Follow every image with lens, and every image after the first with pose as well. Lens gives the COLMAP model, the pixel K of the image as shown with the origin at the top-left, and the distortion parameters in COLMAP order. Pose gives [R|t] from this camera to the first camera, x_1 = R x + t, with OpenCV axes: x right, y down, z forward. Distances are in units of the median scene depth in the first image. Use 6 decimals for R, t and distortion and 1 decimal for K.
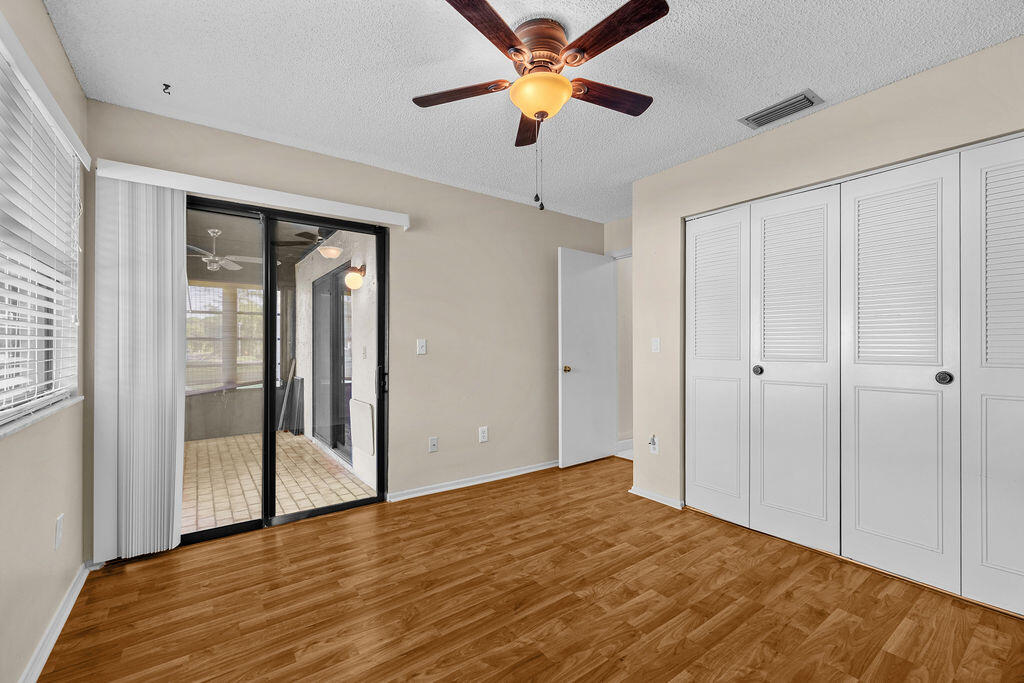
lens RADIAL K [[437.1, 0, 510.4], [0, 437.1, 344.9], [0, 0, 1]] dist [0.000535, 0.000465]
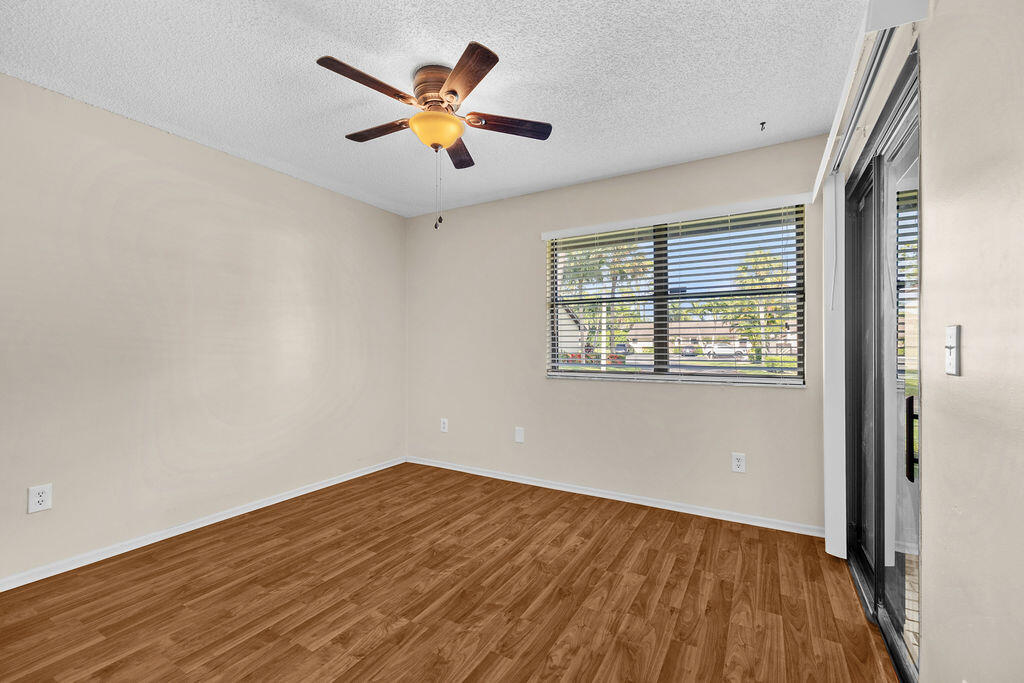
lens RADIAL K [[437.1, 0, 510.1], [0, 437.1, 342.6], [0, 0, 1]] dist [0.000535, 0.000465]
pose [[-0.917791, -0.002061, -0.397058, 0.307425], [0.000356, 0.999982, -0.006013, 0.001329], [0.397063, -0.005660, -0.917774, 1.863711]]
